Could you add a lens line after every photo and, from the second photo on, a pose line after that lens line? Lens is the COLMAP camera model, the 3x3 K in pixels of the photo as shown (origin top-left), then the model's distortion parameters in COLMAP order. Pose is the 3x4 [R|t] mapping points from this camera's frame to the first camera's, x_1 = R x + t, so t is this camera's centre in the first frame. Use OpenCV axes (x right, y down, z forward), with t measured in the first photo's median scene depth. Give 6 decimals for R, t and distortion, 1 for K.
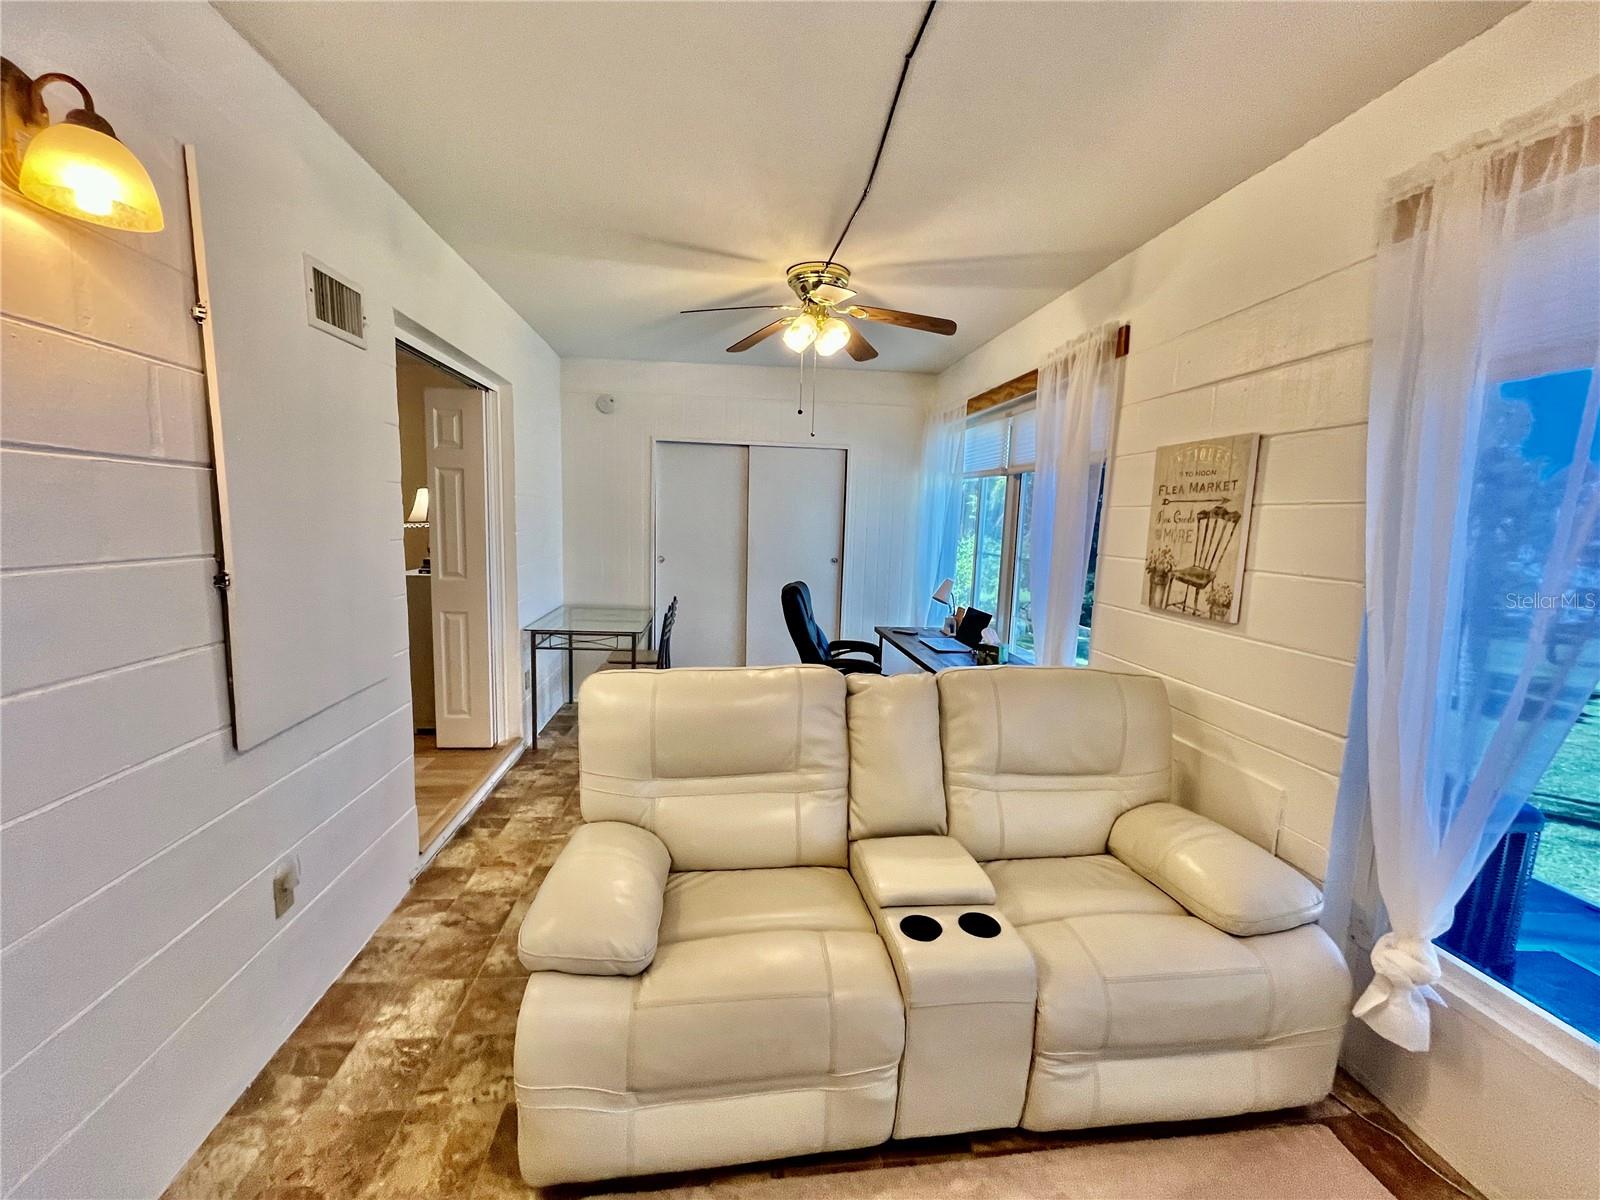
lens RADIAL K [[648.5, 0, 800.6], [0, 648.5, 597.7], [0, 0, 1]] dist [-0.001932, -0.000181]
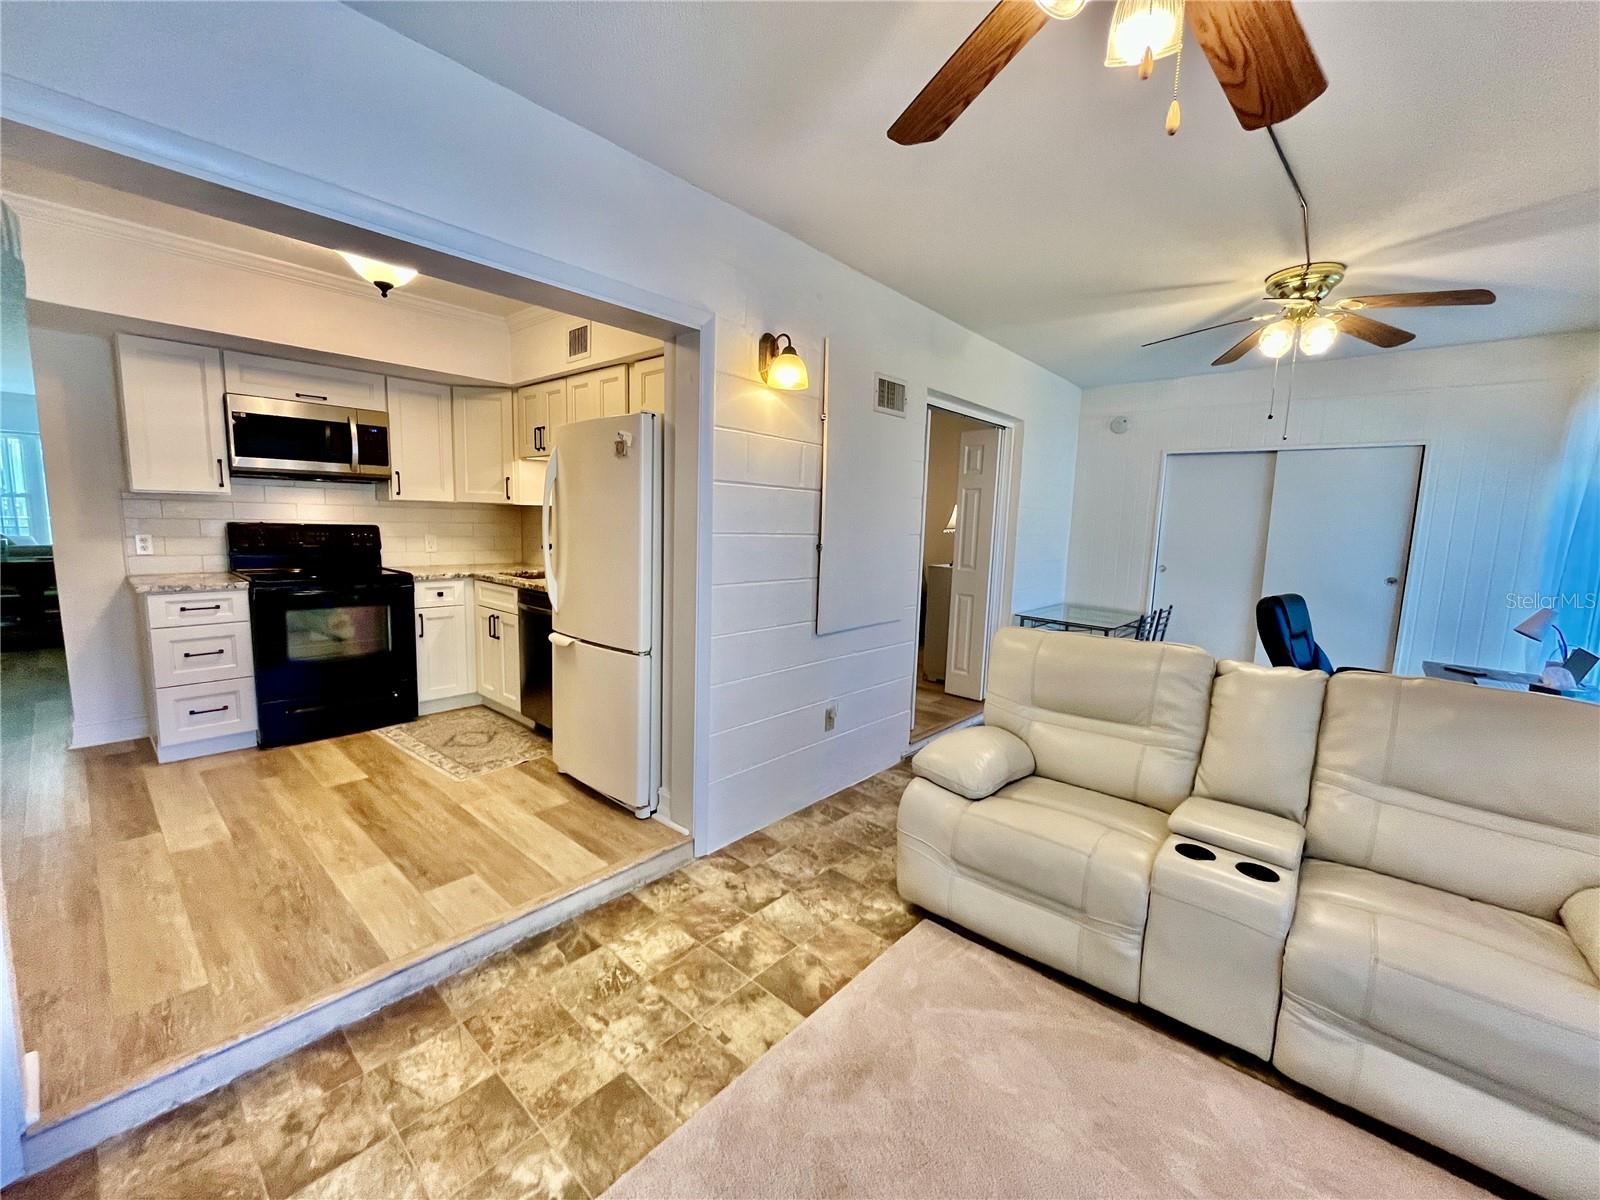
lens RADIAL K [[648.5, 0, 799.1], [0, 648.5, 596.7], [0, 0, 1]] dist [-0.001932, -0.000181]
pose [[0.665505, 0.080414, -0.742049, 0.435609], [-0.104197, 0.994454, 0.014317, 0.079195], [0.739084, 0.067792, 0.670193, -0.294064]]
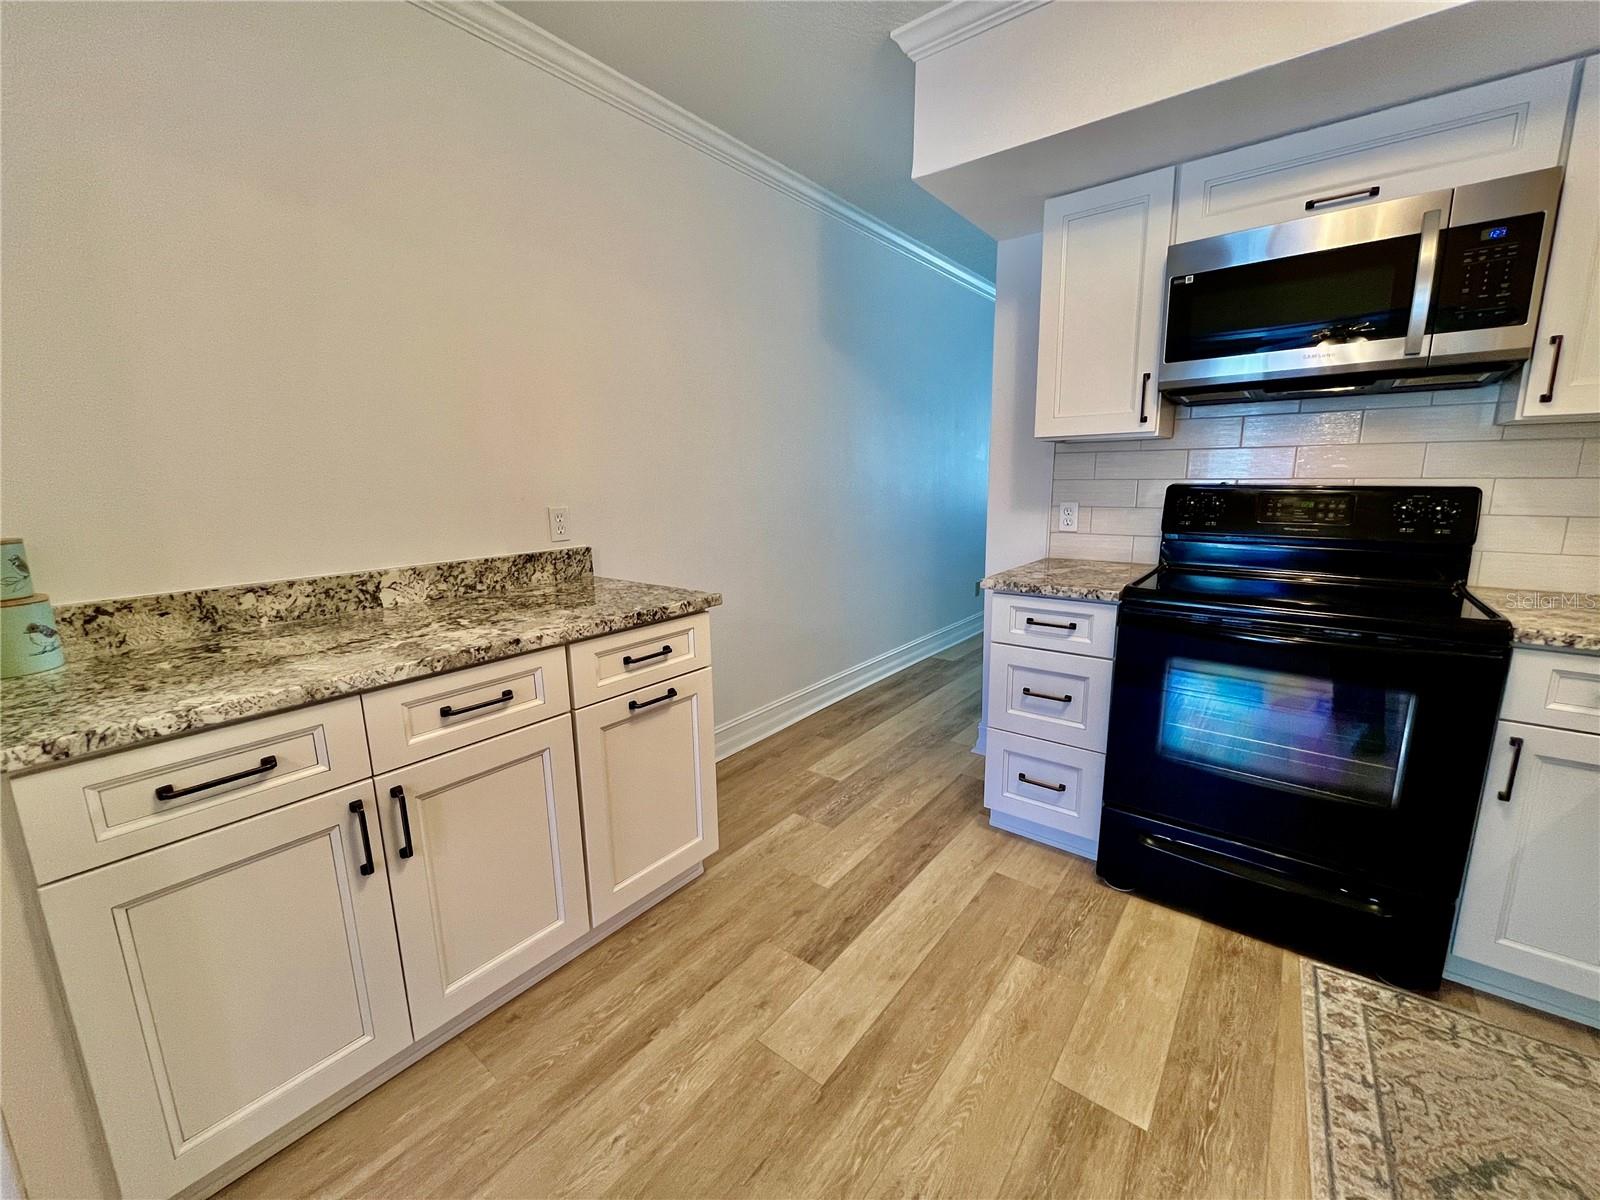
lens RADIAL K [[648.5, 0, 795.9], [0, 648.5, 596.5], [0, 0, 1]] dist [-0.001932, -0.000181]
pose [[-0.712536, 0.107173, -0.693402, -0.794473], [-0.097330, 0.963612, 0.248954, 0.035136], [0.694852, 0.244877, -0.676178, 0.079913]]
